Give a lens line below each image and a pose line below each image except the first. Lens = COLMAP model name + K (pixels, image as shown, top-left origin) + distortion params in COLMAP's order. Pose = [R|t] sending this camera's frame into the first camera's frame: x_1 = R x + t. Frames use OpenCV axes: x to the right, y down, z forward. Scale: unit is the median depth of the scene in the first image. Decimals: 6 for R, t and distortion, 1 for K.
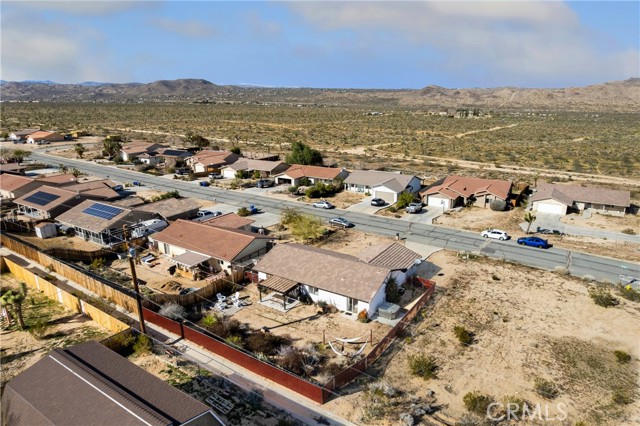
lens RADIAL K [[412.4, 0, 321.6], [0, 412.4, 213.9], [0, 0, 1]] dist [-0.079717, 0.068905]
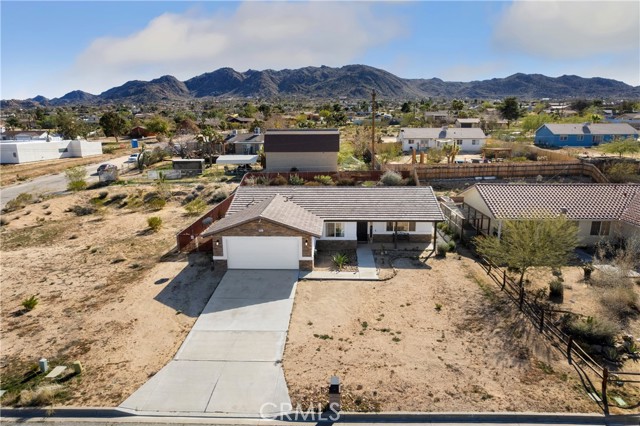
lens RADIAL K [[412.4, 0, 321.6], [0, 412.4, 213.9], [0, 0, 1]] dist [-0.079717, 0.068905]
pose [[-0.856442, 0.125247, -0.500820, 0.373760], [-0.133552, 0.883345, 0.449295, -0.156856], [0.498669, 0.451681, -0.739806, 1.454073]]
